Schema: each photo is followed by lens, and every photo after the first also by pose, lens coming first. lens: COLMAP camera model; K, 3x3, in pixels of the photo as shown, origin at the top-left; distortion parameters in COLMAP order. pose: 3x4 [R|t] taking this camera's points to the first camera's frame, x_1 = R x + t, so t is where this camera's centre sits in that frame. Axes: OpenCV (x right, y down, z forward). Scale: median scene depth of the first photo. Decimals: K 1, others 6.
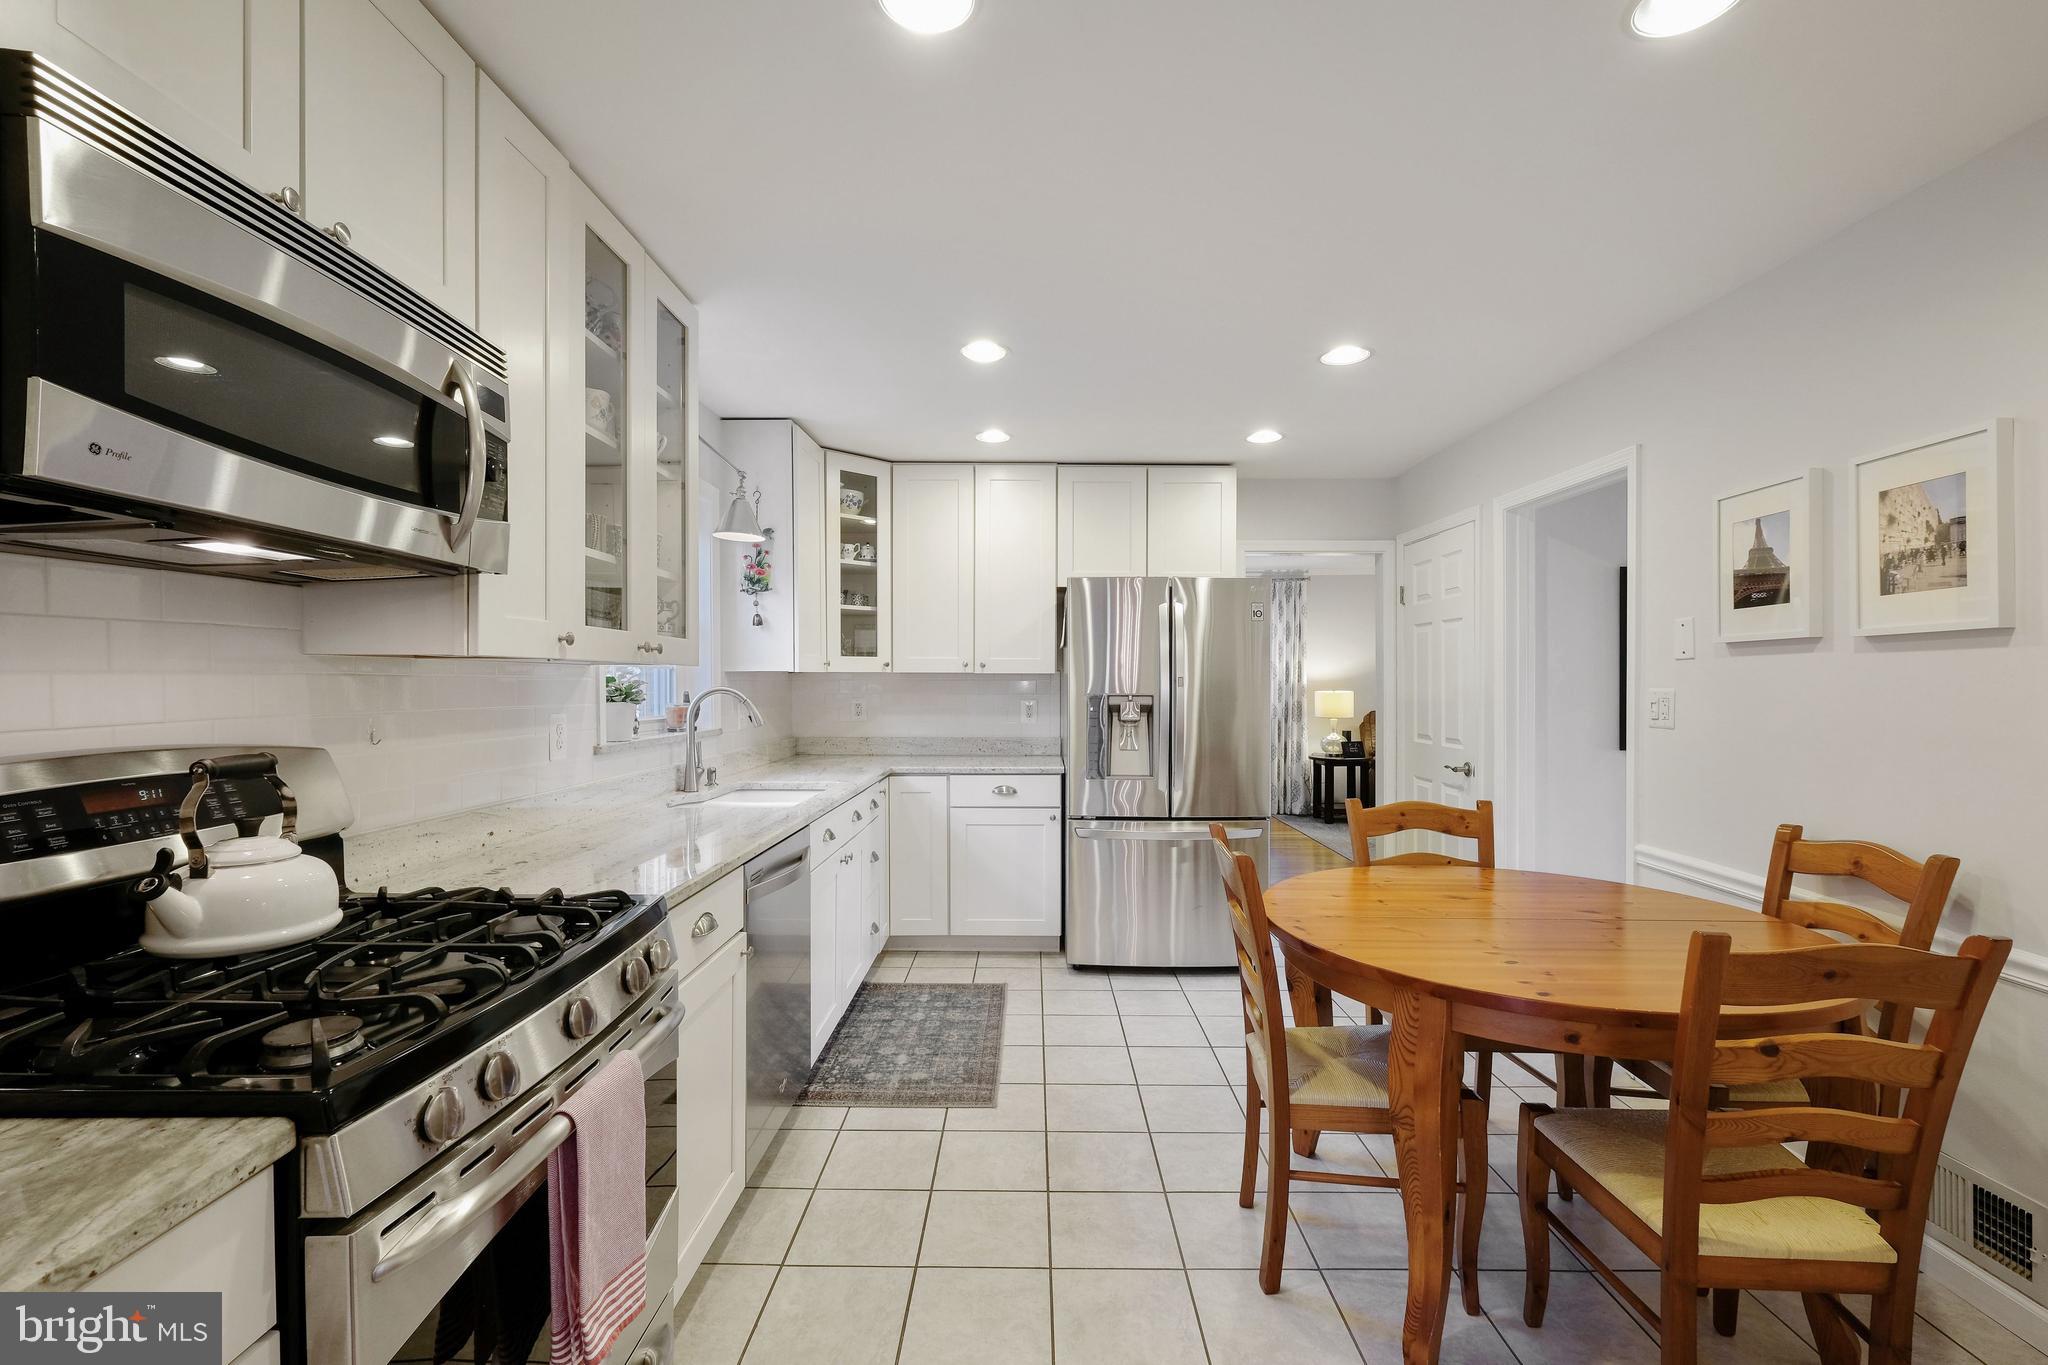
lens RADIAL K [[899.6, 0, 1028.3], [0, 899.6, 690.4], [0, 0, 1]] dist [0.001601, 0.000178]
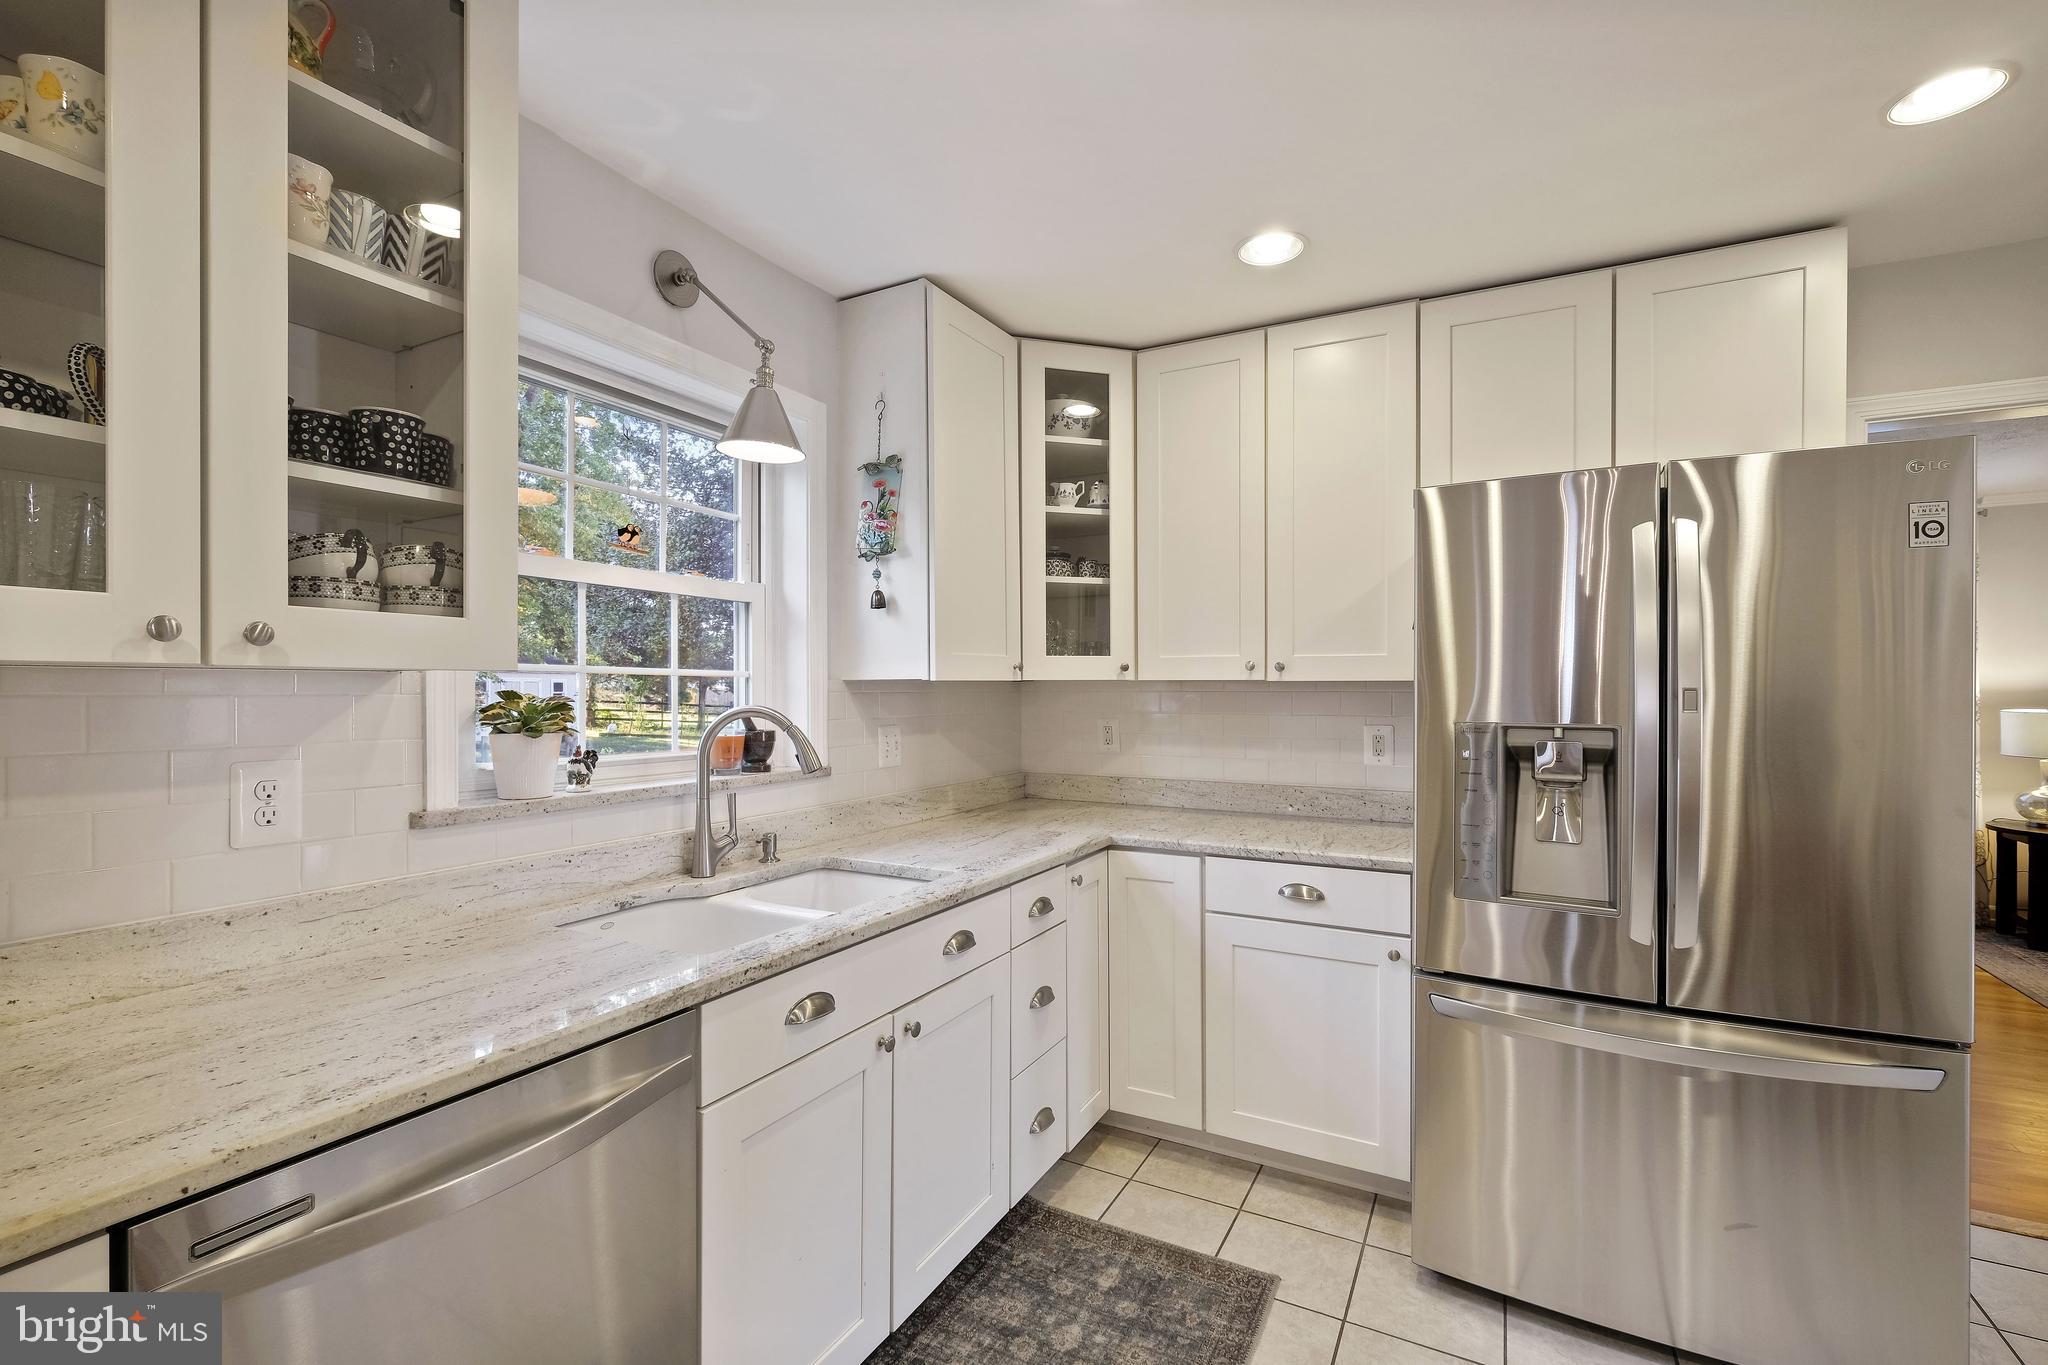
lens RADIAL K [[899.6, 0, 1018.8], [0, 899.6, 687.8], [0, 0, 1]] dist [0.001601, 0.000178]
pose [[0.880374, -0.001341, -0.474277, 0.082978], [-0.003986, 0.999940, -0.010227, -0.008145], [0.474263, 0.010894, 0.880316, 0.429713]]
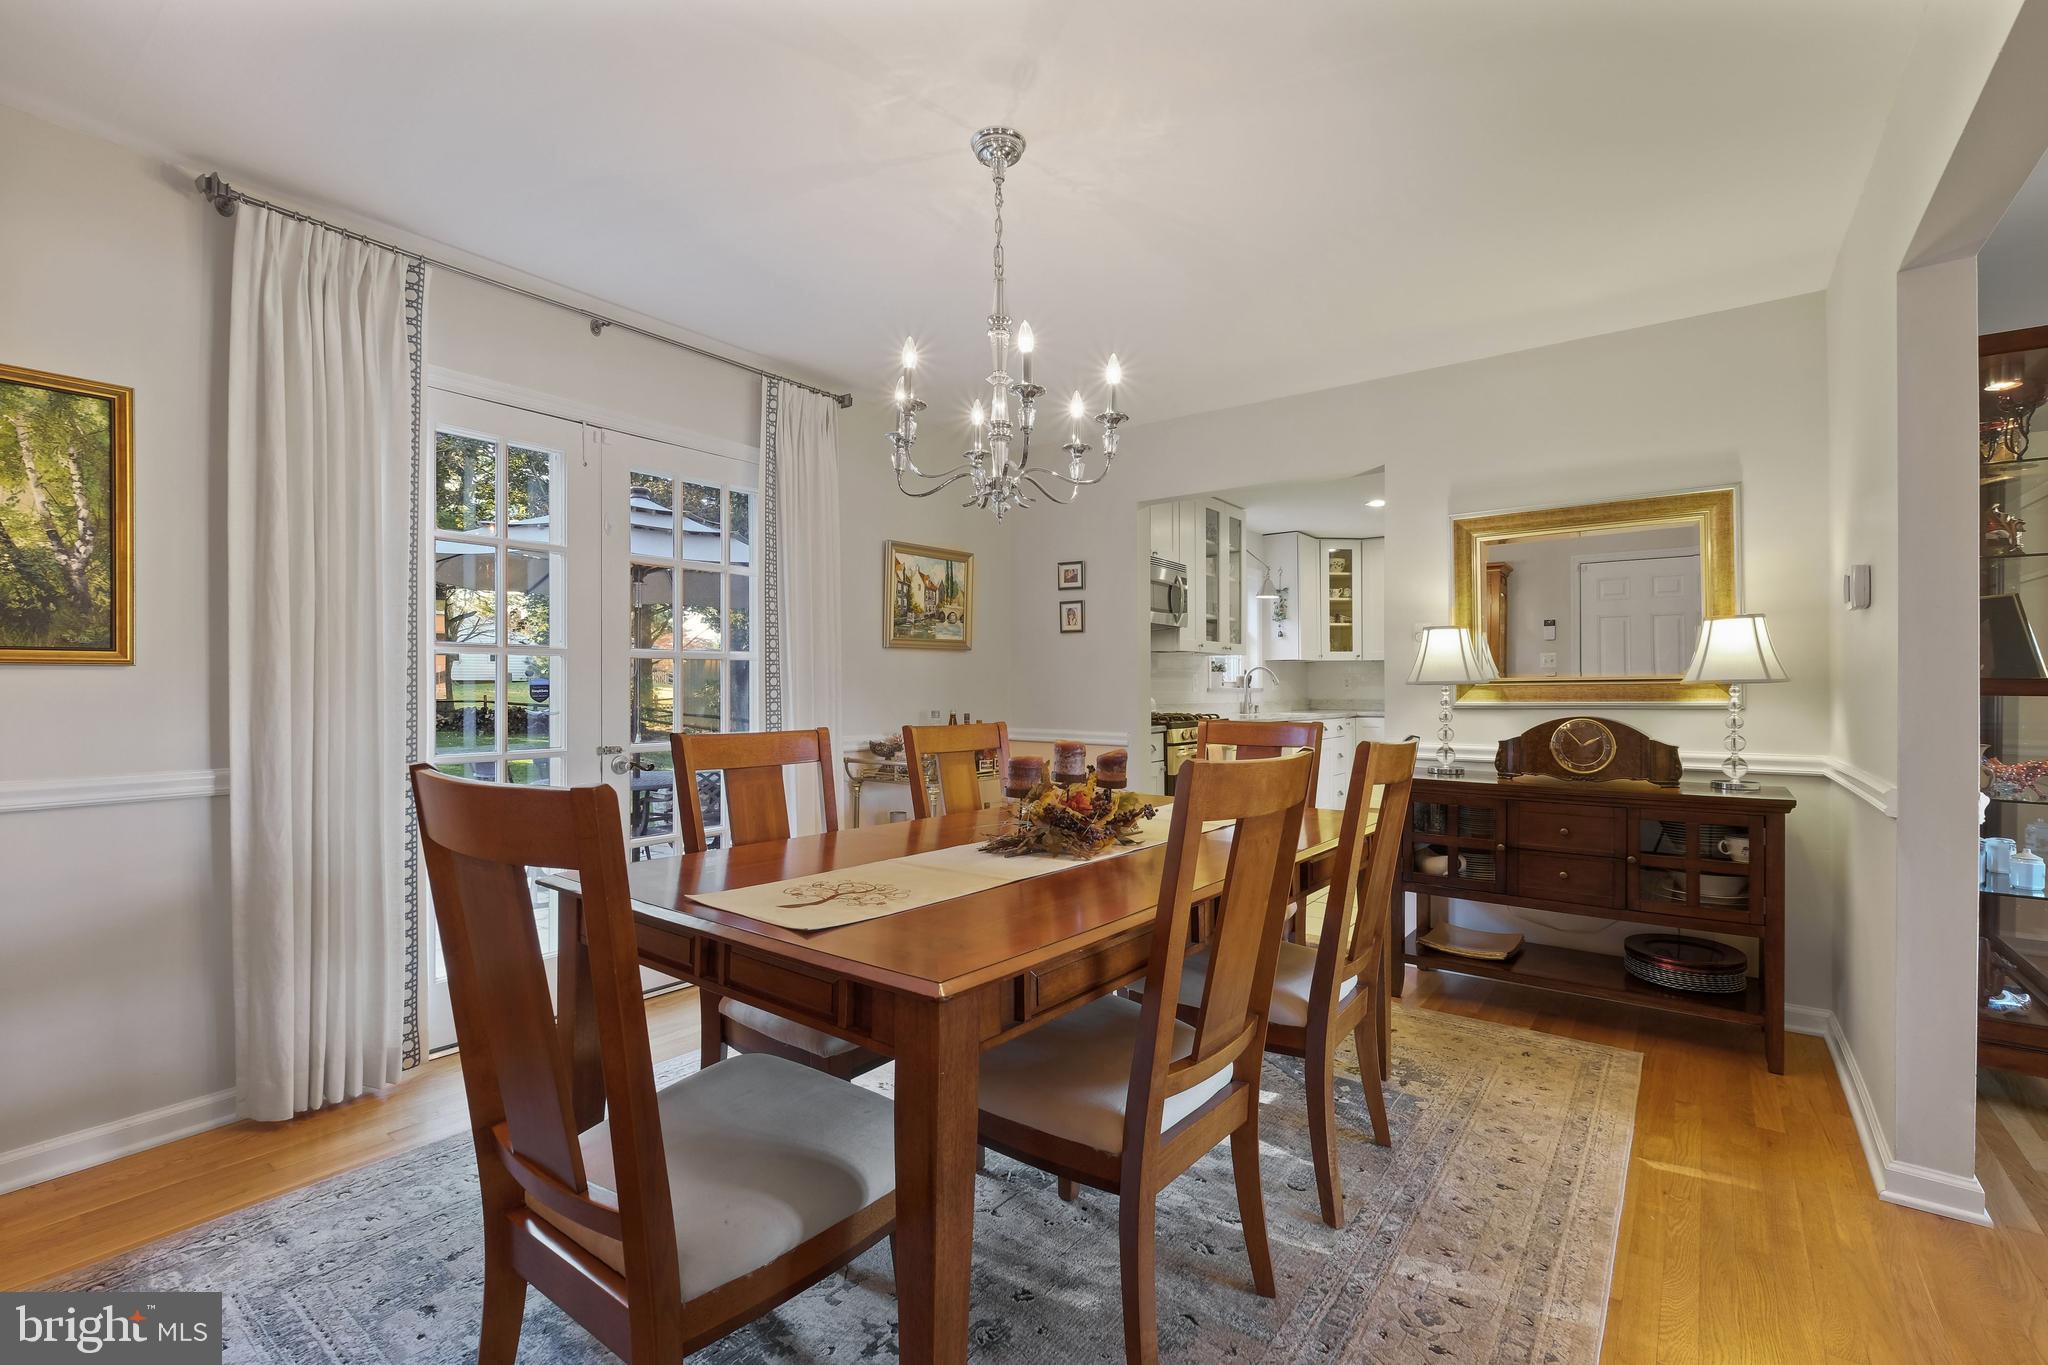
lens RADIAL K [[899.6, 0, 1030.3], [0, 899.6, 679.6], [0, 0, 1]] dist [0.001601, 0.000178]
pose [[0.807251, -0.006808, -0.590169, 0.381506], [-0.002602, 0.999883, -0.015093, 0.048756], [0.590203, 0.013720, 0.807139, -0.836001]]
